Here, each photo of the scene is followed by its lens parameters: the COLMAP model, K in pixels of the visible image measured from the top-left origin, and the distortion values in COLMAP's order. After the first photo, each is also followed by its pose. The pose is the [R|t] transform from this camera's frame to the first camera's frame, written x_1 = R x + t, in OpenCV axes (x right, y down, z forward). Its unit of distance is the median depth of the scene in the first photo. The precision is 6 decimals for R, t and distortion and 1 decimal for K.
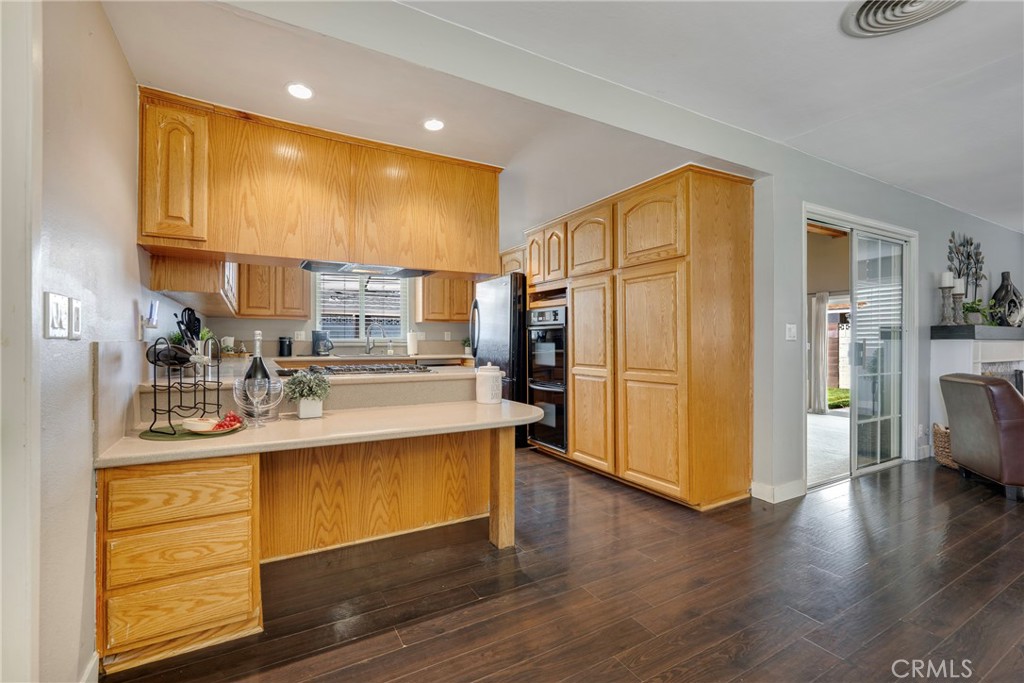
lens RADIAL K [[429.9, 0, 482.8], [0, 429.9, 342.1], [0, 0, 1]] dist [0.000391, -0.001005]
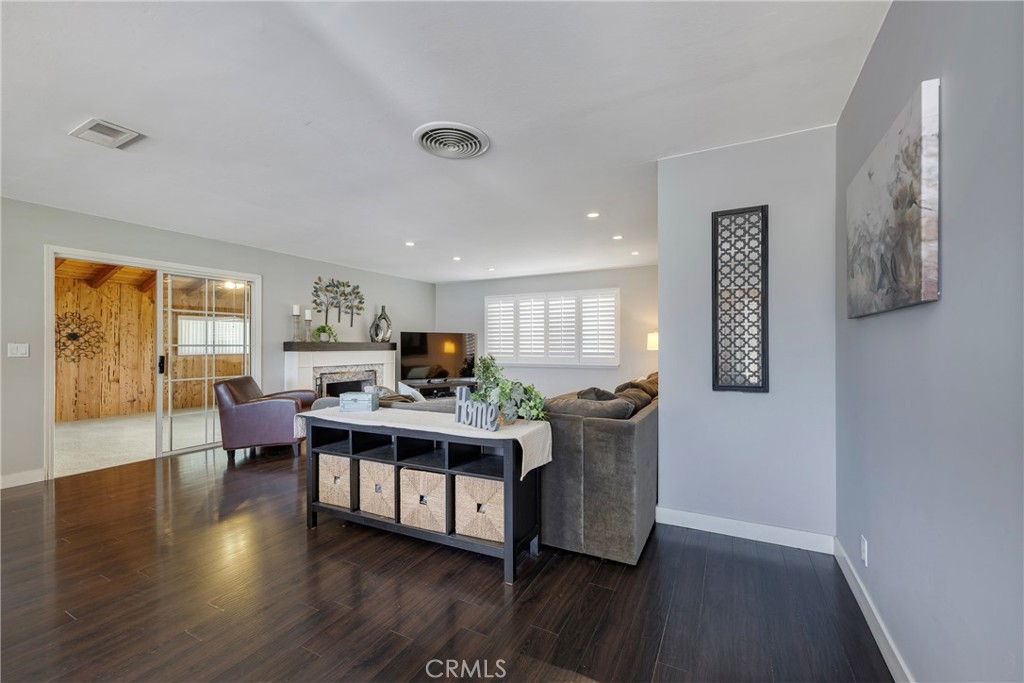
lens RADIAL K [[417.3, 0, 517.3], [0, 417.3, 342.3], [0, 0, 1]] dist [-0.002139, 0.000299]
pose [[0.819371, 0.001764, 0.573261, 1.062033], [0.002744, 0.999972, -0.006999, -0.029361], [-0.573257, 0.007308, 0.819343, -0.690333]]
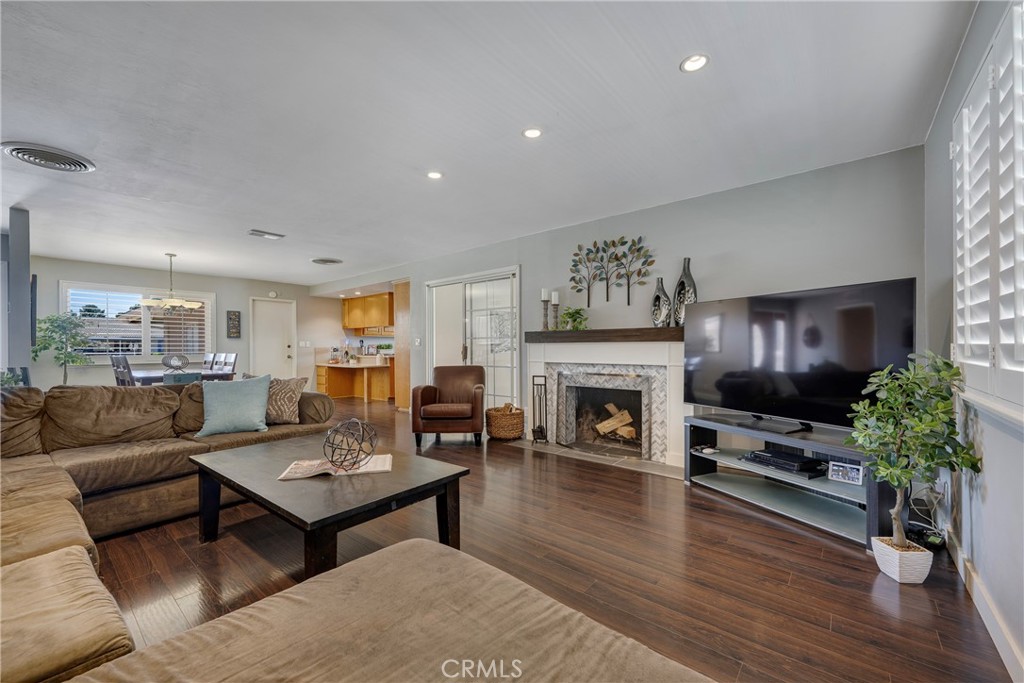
lens RADIAL K [[409.9, 0, 507.2], [0, 409.9, 347.8], [0, 0, 1]] dist [-0.000976, -0.000036]
pose [[0.374373, -0.001047, -0.927278, 2.546902], [0.006018, 0.999981, 0.001301, 0.006151], [0.927259, -0.006068, 0.374372, 0.550658]]
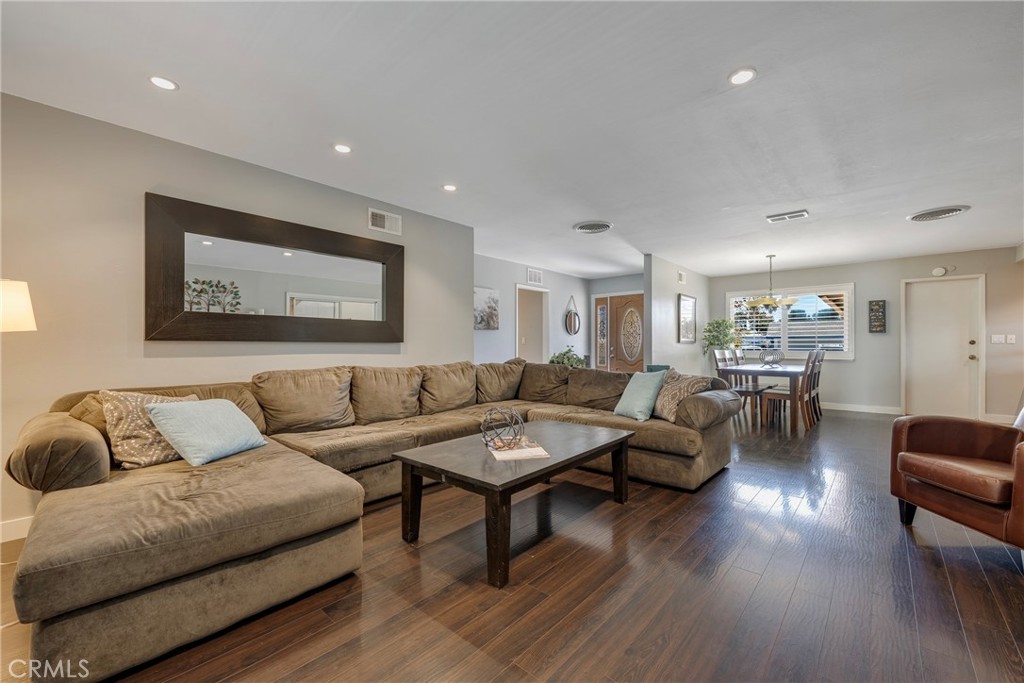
lens RADIAL K [[409.9, 0, 513.3], [0, 409.9, 343.2], [0, 0, 1]] dist [-0.000976, -0.000036]
pose [[-0.937429, -0.002039, -0.348171, 2.138913], [-0.000304, 0.999987, -0.005037, 0.005372], [0.348176, -0.004616, -0.937418, 1.206405]]
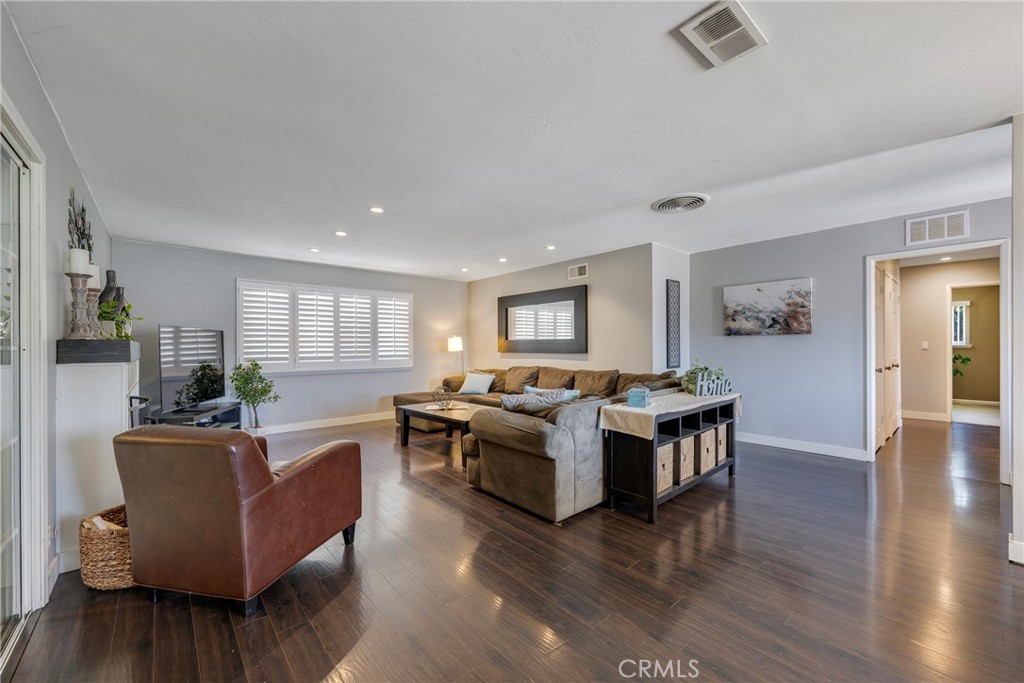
lens RADIAL K [[409.9, 0, 511.3], [0, 409.9, 344.3], [0, 0, 1]] dist [-0.000976, -0.000036]
pose [[-0.234156, 0.007355, 0.972171, 0.471093], [0.006030, 0.999963, -0.006113, -0.029294], [-0.972180, 0.004431, -0.234192, 0.665345]]
